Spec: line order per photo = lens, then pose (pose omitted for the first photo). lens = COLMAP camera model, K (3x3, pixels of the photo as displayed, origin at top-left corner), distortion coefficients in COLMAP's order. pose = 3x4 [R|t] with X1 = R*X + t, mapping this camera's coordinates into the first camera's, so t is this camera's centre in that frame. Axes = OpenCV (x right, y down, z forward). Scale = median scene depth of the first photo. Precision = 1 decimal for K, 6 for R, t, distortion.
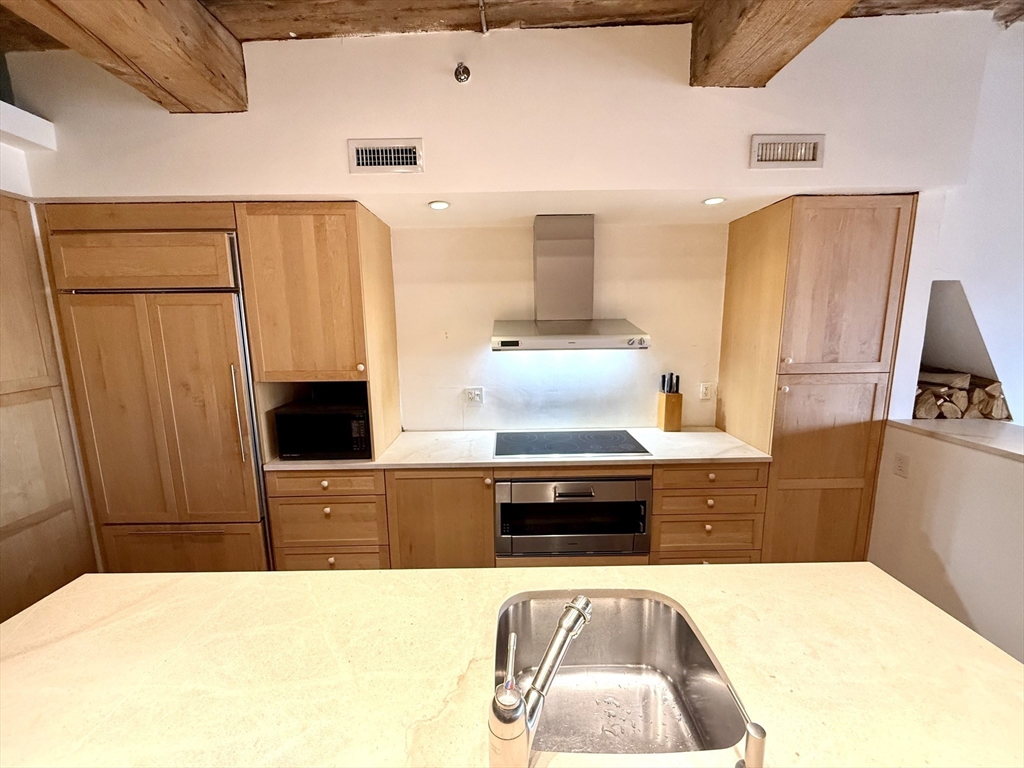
lens RADIAL K [[409.2, 0, 511.3], [0, 409.2, 384.4], [0, 0, 1]] dist [-0.001106, 0.000264]
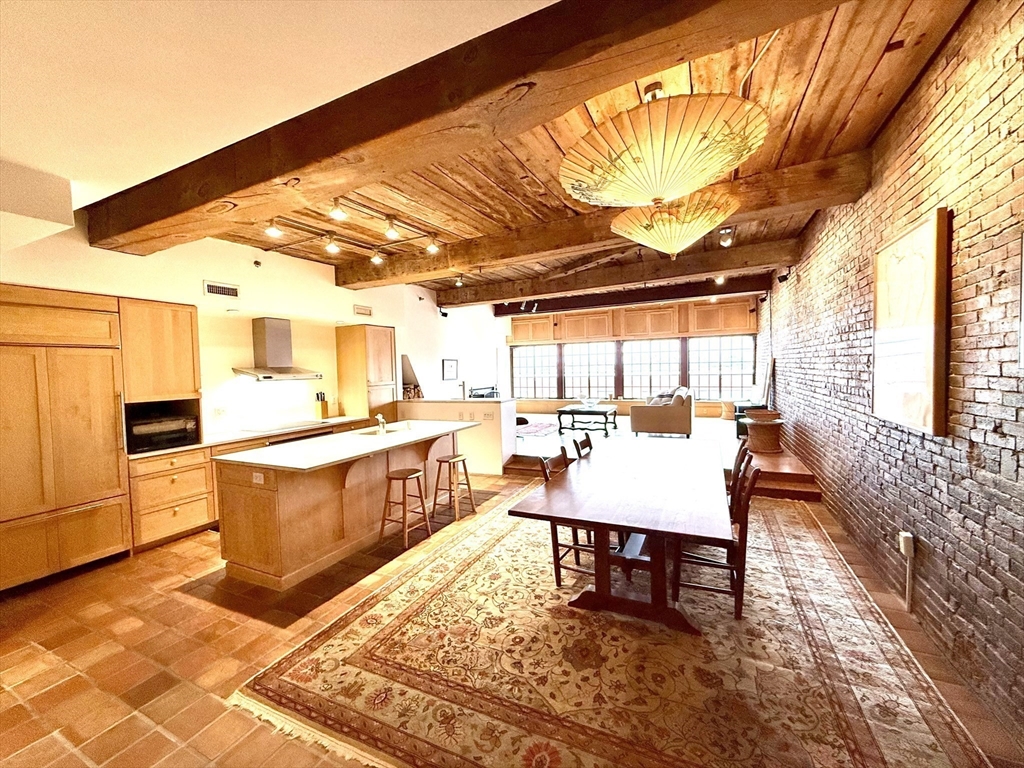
lens RADIAL K [[407.8, 0, 510.1], [0, 407.8, 384.5], [0, 0, 1]] dist [-0.000304, 0.000156]
pose [[0.440929, -0.035159, 0.896853, -1.399538], [0.162522, 0.985842, -0.041254, 0.235614], [-0.882705, 0.163949, 0.440401, -1.065560]]
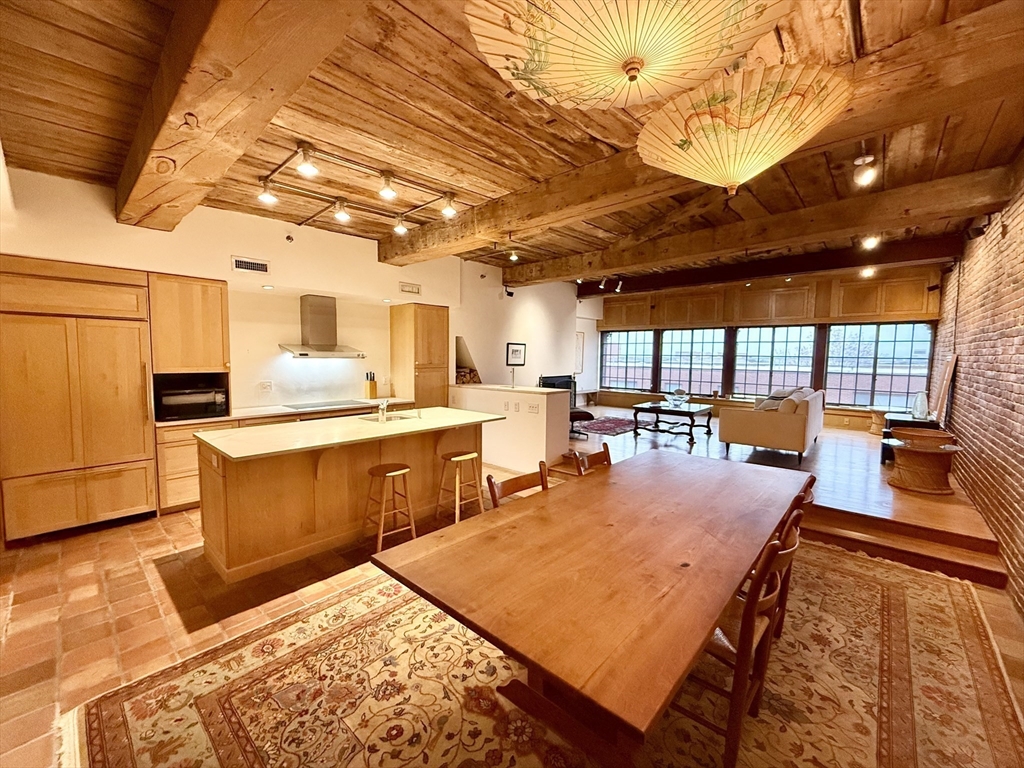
lens RADIAL K [[409.2, 0, 511.3], [0, 409.2, 384.4], [0, 0, 1]] dist [-0.001106, 0.000264]
pose [[0.676646, -0.033021, 0.735568, -0.872960], [0.097116, 0.994269, -0.044702, 0.261234], [-0.729876, 0.101683, 0.675975, -1.239370]]
